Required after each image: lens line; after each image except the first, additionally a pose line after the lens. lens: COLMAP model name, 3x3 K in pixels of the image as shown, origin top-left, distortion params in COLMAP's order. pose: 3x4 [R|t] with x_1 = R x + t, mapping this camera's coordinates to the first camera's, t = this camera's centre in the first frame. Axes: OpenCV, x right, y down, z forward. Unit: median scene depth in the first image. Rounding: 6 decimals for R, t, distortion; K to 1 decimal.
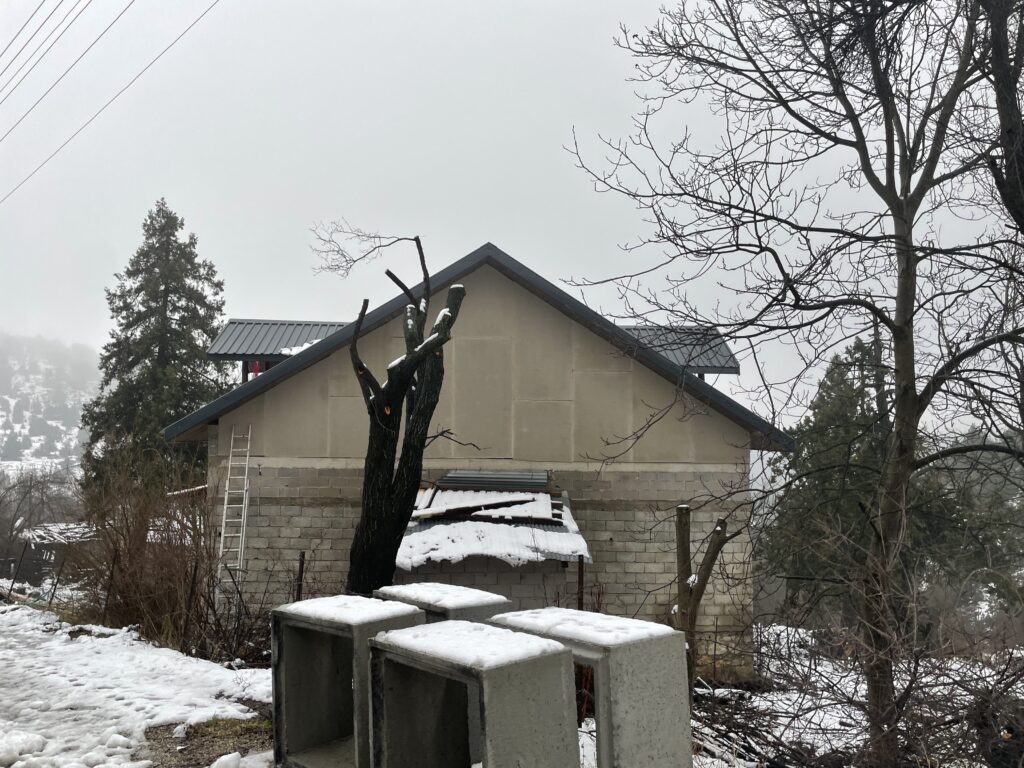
lens RADIAL K [[774.6, 0, 508.2], [0, 774.6, 382.2], [0, 0, 1]] dist [0.078660, -0.112870]
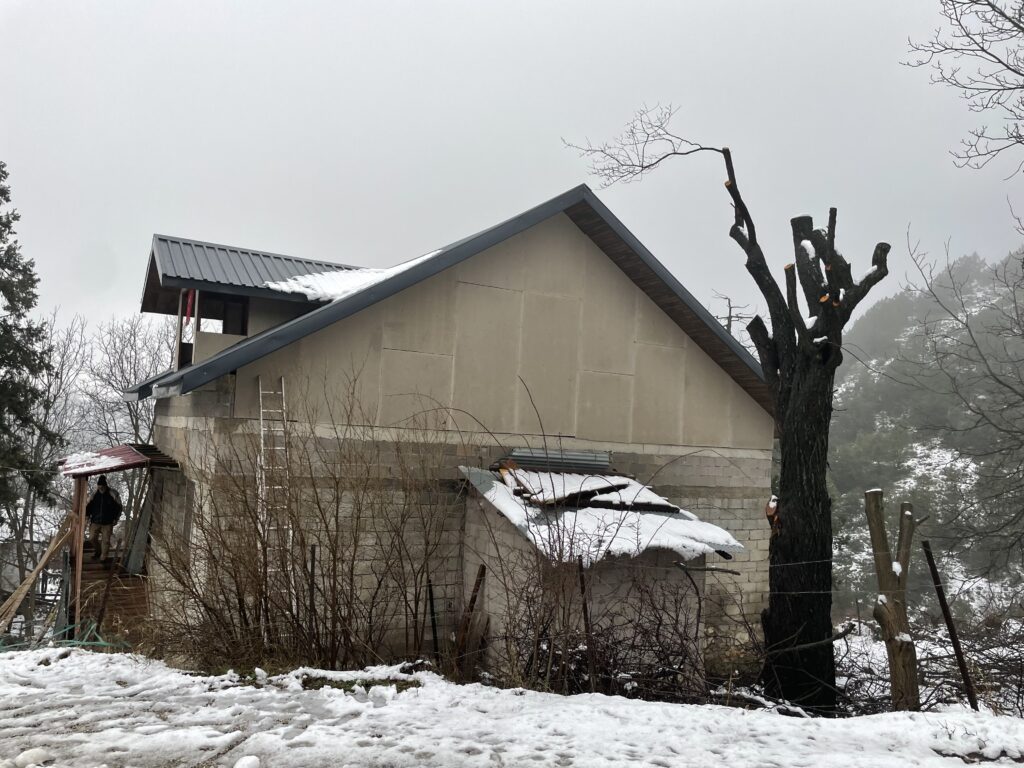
lens RADIAL K [[774.6, 0, 514.4], [0, 774.6, 386.9], [0, 0, 1]] dist [0.078660, -0.112870]
pose [[0.909802, 0.061592, 0.410447, -0.419728], [-0.067769, 0.997701, 0.000503, 0.046863], [-0.409472, -0.028273, 0.911884, 0.235654]]
